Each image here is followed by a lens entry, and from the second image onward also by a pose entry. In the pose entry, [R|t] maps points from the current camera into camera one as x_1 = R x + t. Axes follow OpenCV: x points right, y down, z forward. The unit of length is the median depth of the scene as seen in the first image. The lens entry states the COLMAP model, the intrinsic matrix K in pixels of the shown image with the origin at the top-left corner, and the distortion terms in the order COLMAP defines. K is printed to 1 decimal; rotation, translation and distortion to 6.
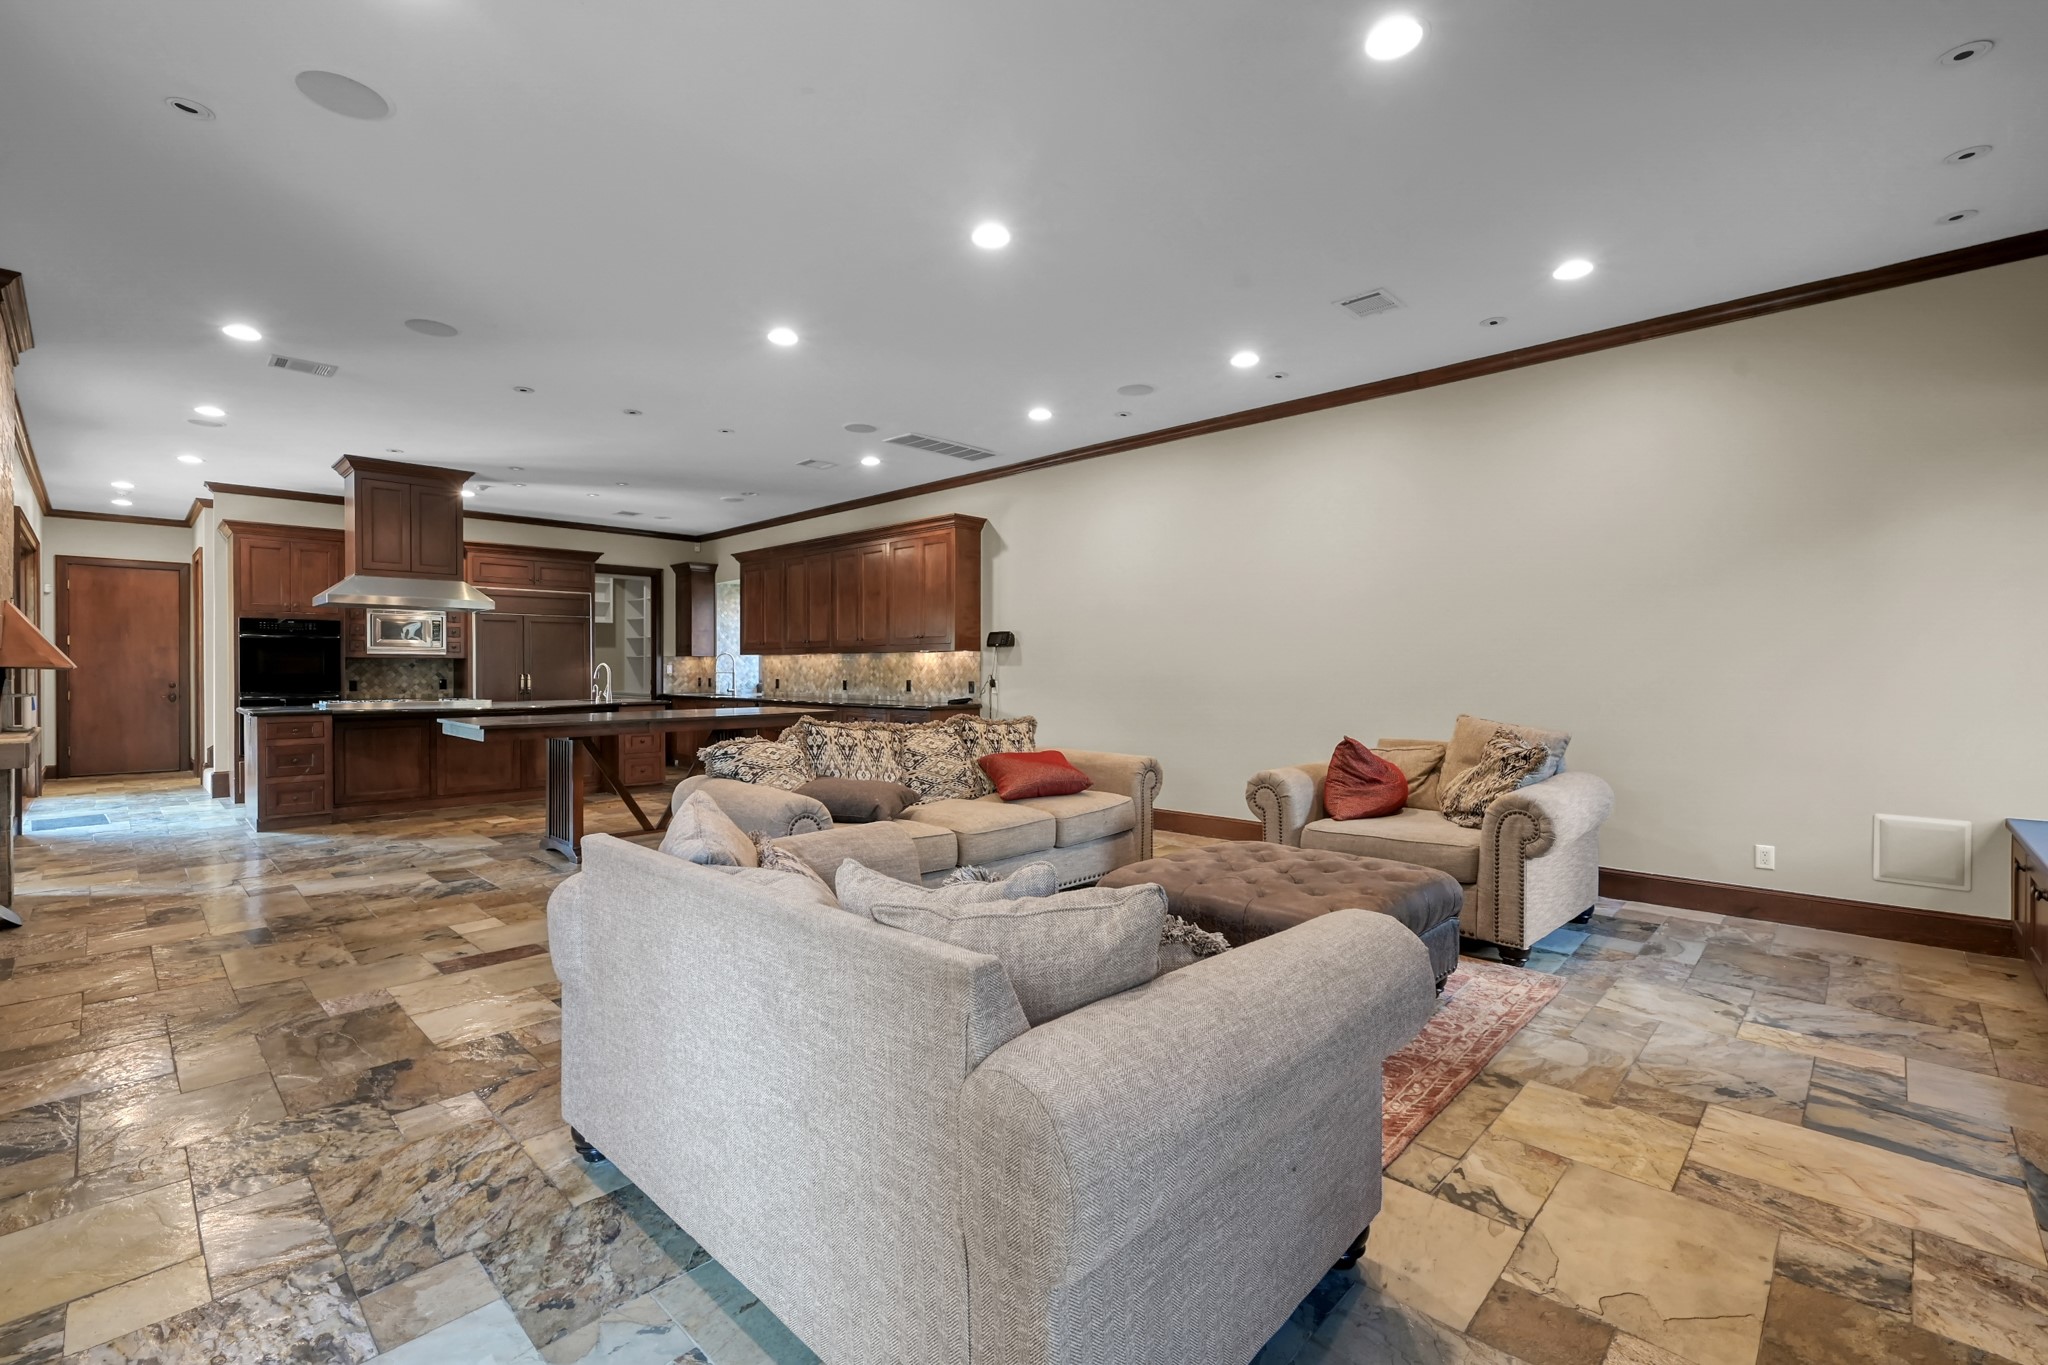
lens RADIAL K [[887.8, 0, 1022.4], [0, 887.8, 679.5], [0, 0, 1]] dist [-0.000486, -0.000351]
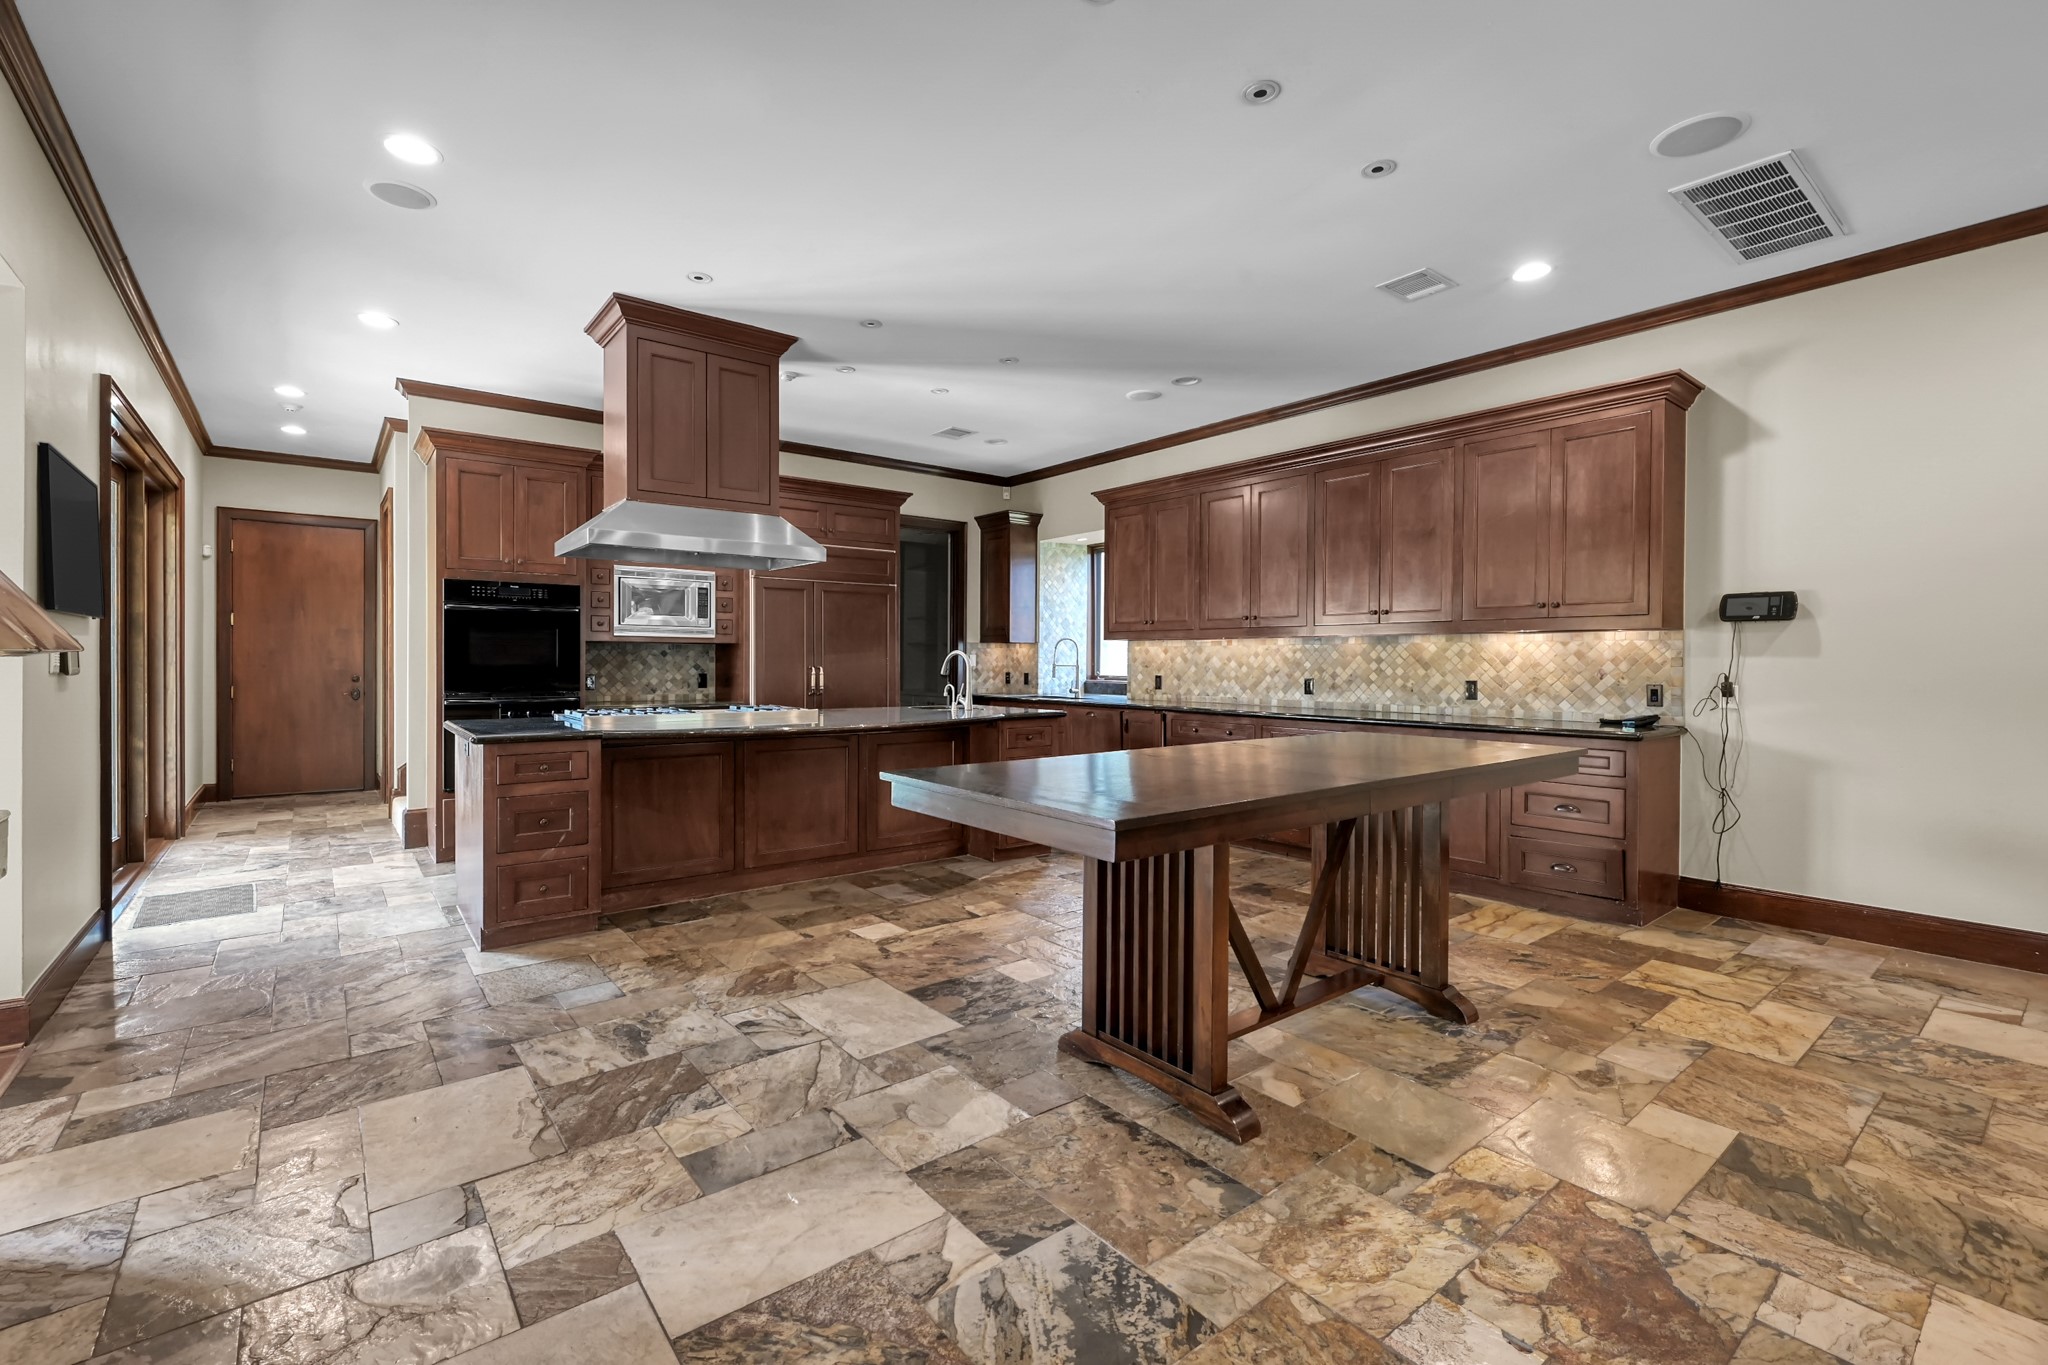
lens RADIAL K [[887.8, 0, 1028.0], [0, 887.8, 671.2], [0, 0, 1]] dist [-0.000486, -0.000351]
pose [[0.992562, 0.005475, -0.121617, -0.348023], [-0.005544, 0.999985, -0.000230, -0.003797], [0.121614, 0.000902, 0.992577, 0.373578]]
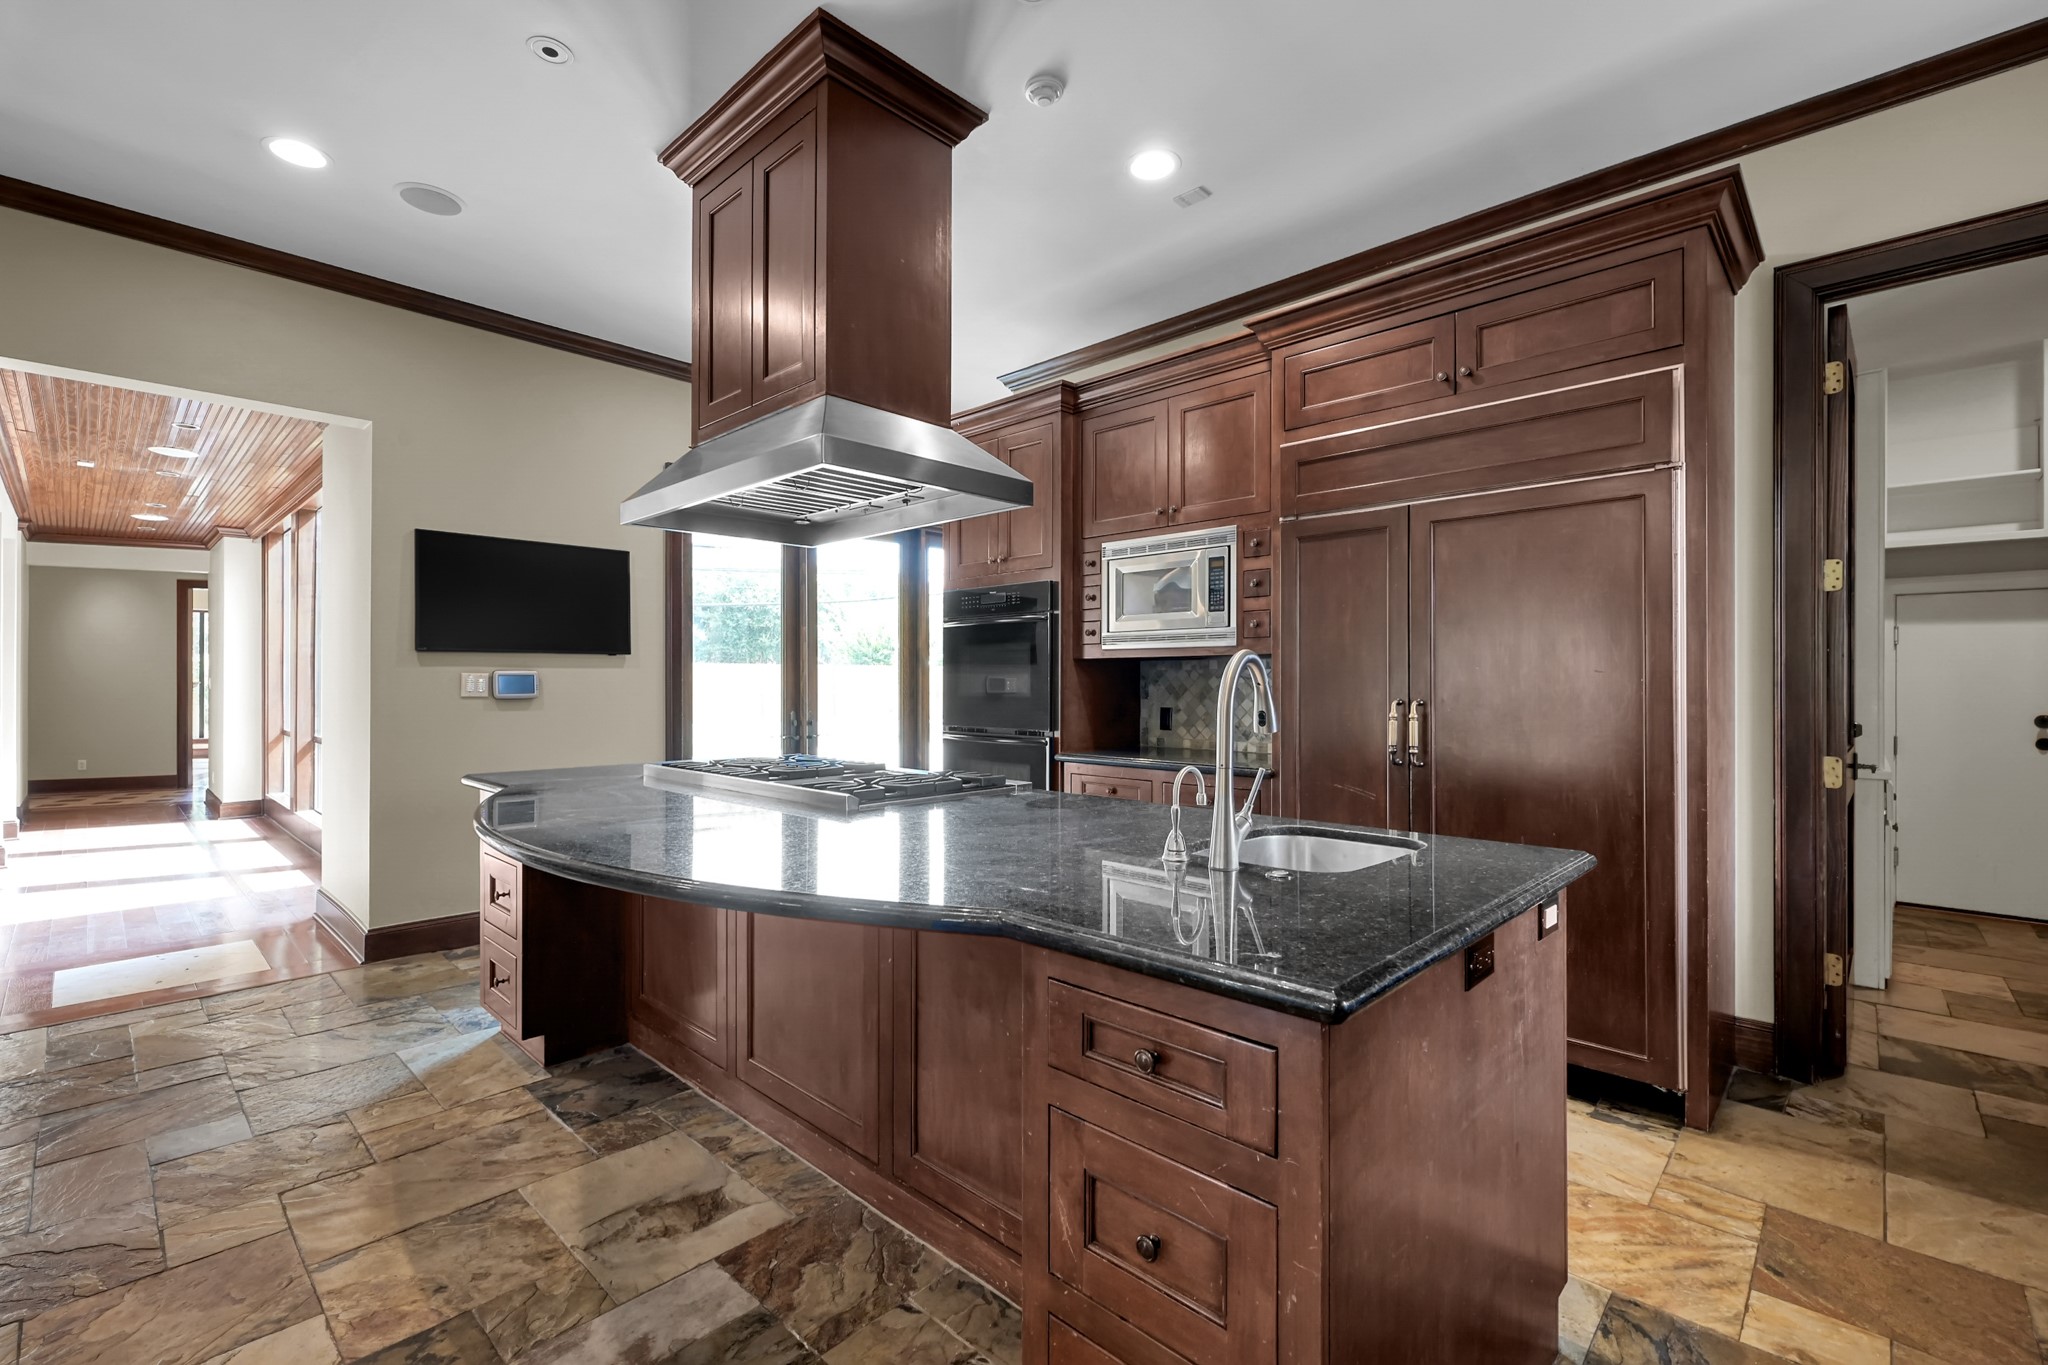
lens RADIAL K [[887.8, 0, 1029.7], [0, 887.8, 685.5], [0, 0, 1]] dist [-0.000486, -0.000351]
pose [[0.011148, 0.002287, -0.999935, -0.295302], [-0.010977, 0.999937, 0.002165, -0.012051], [0.999878, 0.010952, 0.011172, 0.971072]]
